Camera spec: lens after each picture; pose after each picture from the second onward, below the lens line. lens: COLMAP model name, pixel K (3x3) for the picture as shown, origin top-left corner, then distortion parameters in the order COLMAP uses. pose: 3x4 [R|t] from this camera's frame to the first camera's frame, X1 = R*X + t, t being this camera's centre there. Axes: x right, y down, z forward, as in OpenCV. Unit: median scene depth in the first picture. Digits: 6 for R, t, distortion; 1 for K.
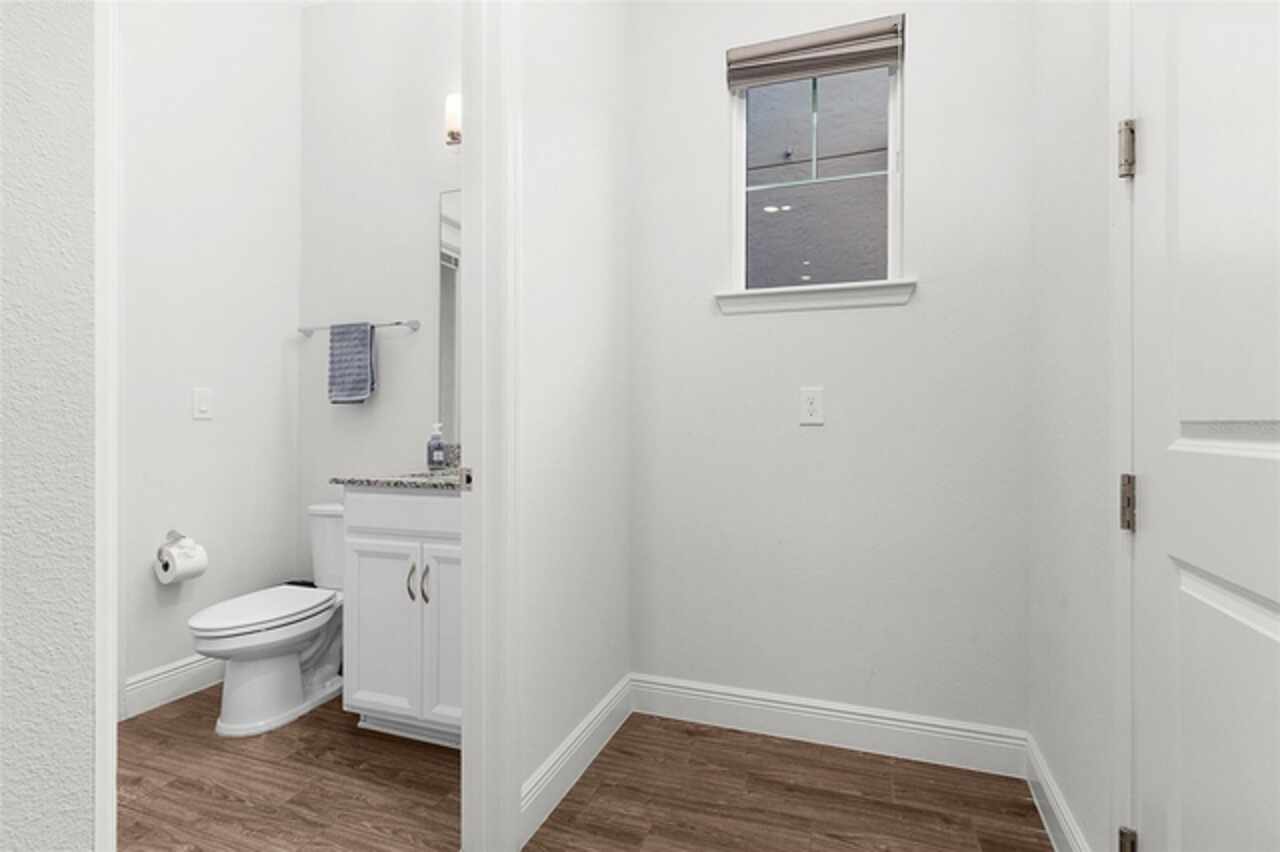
lens RADIAL K [[603.2, 0, 630.4], [0, 603.2, 426.7], [0, 0, 1]] dist [-0.000408, 0.000964]
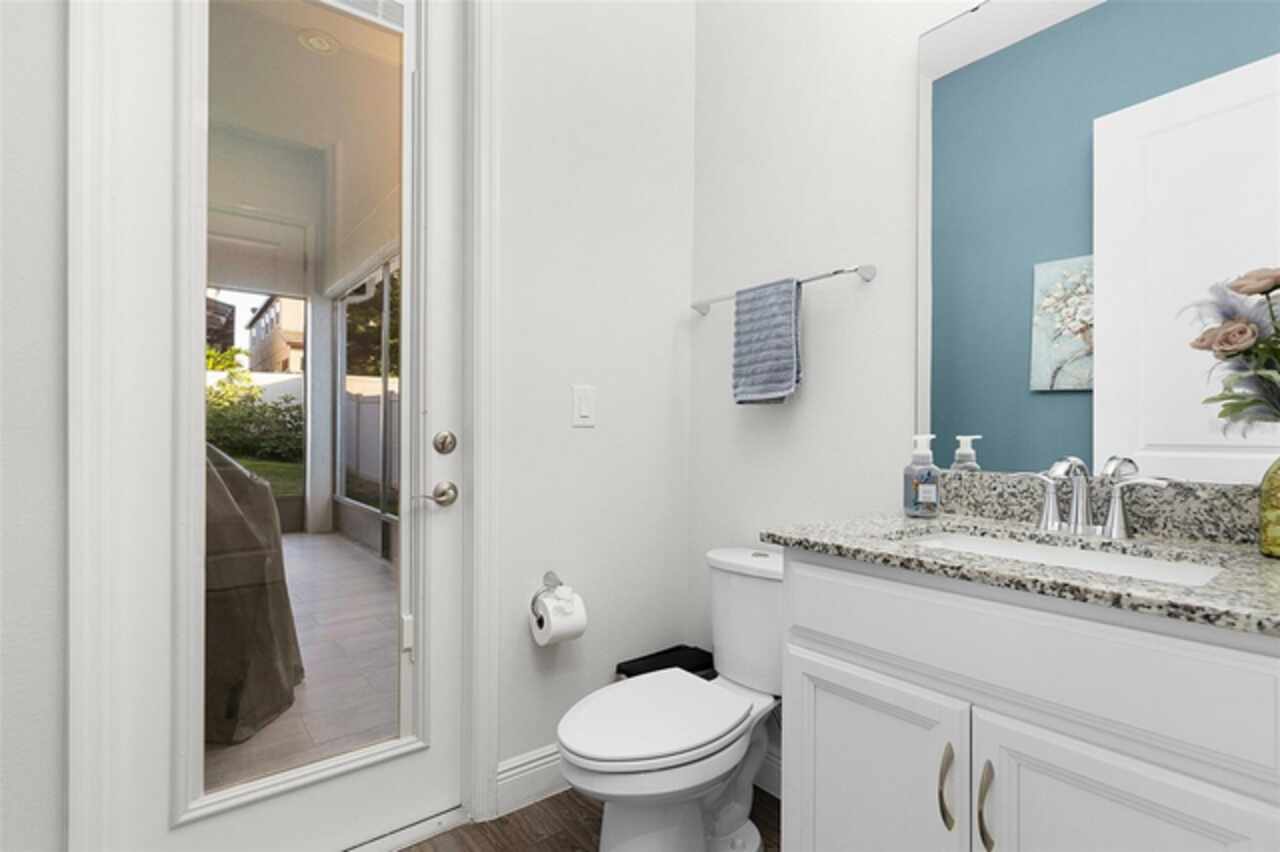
lens RADIAL K [[603.2, 0, 643.0], [0, 603.2, 423.3], [0, 0, 1]] dist [-0.000408, 0.000964]
pose [[0.858066, -0.003213, -0.513529, -0.241428], [-0.008068, 0.999773, -0.019736, -0.002438], [0.513476, 0.021078, 0.857845, 0.366805]]
